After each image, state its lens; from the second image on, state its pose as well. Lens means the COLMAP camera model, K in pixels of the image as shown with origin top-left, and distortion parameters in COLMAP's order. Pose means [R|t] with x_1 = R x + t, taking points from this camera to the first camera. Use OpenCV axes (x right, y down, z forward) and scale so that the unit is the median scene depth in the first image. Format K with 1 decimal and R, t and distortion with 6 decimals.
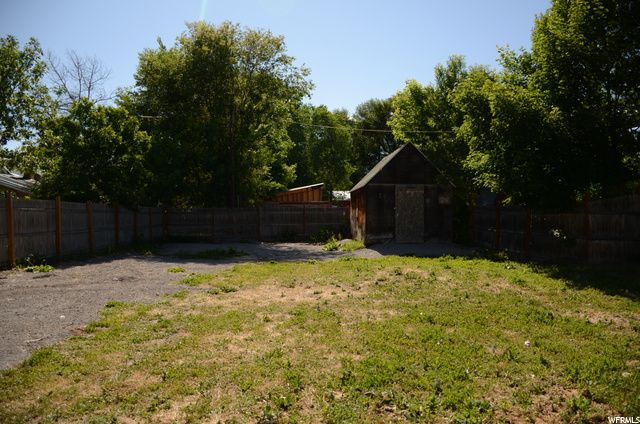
lens RADIAL K [[500.1, 0, 316.5], [0, 500.1, 215.1], [0, 0, 1]] dist [-0.142368, 0.109658]
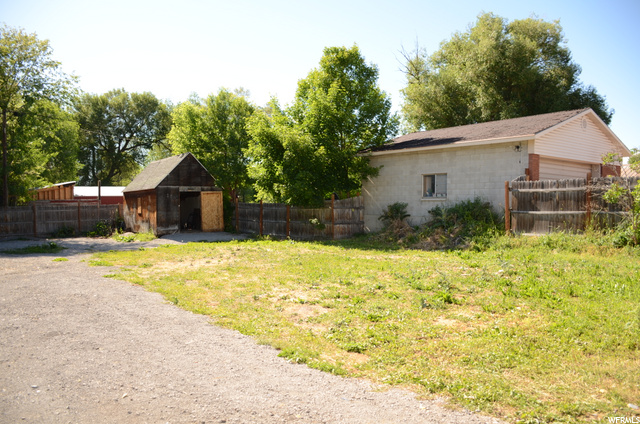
lens RADIAL K [[500.1, 0, 316.5], [0, 500.1, 215.1], [0, 0, 1]] dist [-0.142368, 0.109658]
pose [[0.824719, -0.022202, 0.565106, -0.243265], [0.014781, 0.999734, 0.017707, -0.006391], [-0.565349, -0.006251, 0.824828, -0.204758]]
